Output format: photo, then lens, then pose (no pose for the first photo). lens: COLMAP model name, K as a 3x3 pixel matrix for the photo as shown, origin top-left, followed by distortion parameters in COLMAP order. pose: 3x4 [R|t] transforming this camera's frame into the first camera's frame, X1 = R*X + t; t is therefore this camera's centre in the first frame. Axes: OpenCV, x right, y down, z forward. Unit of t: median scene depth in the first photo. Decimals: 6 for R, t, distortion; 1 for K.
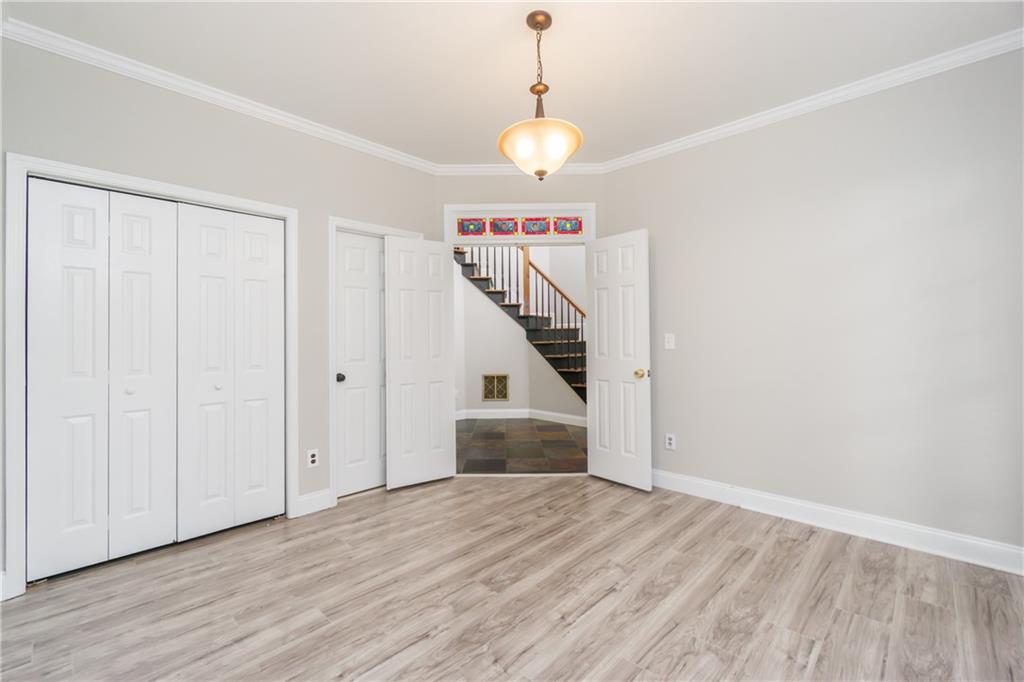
lens RADIAL K [[445.7, 0, 512.5], [0, 445.7, 337.8], [0, 0, 1]] dist [-0.002877, 0.000186]
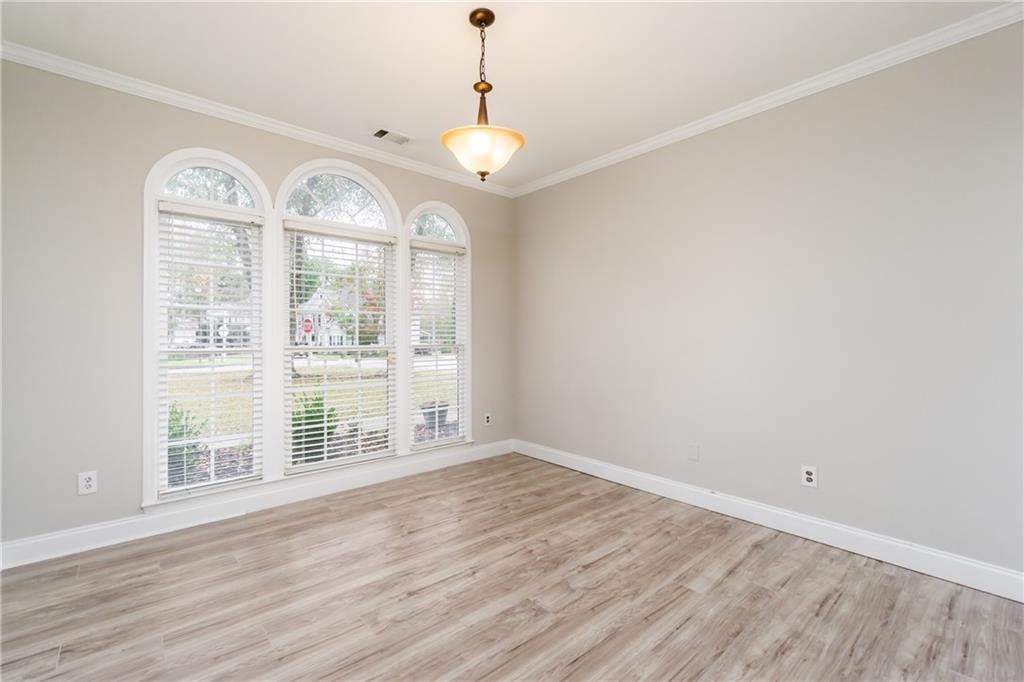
lens RADIAL K [[445.7, 0, 511.4], [0, 445.7, 339.0], [0, 0, 1]] dist [-0.002877, 0.000186]
pose [[-0.996133, 0.003296, 0.087797, -0.084861], [0.003676, 0.999985, 0.004165, 0.001693], [-0.087782, 0.004472, -0.996130, 2.007443]]
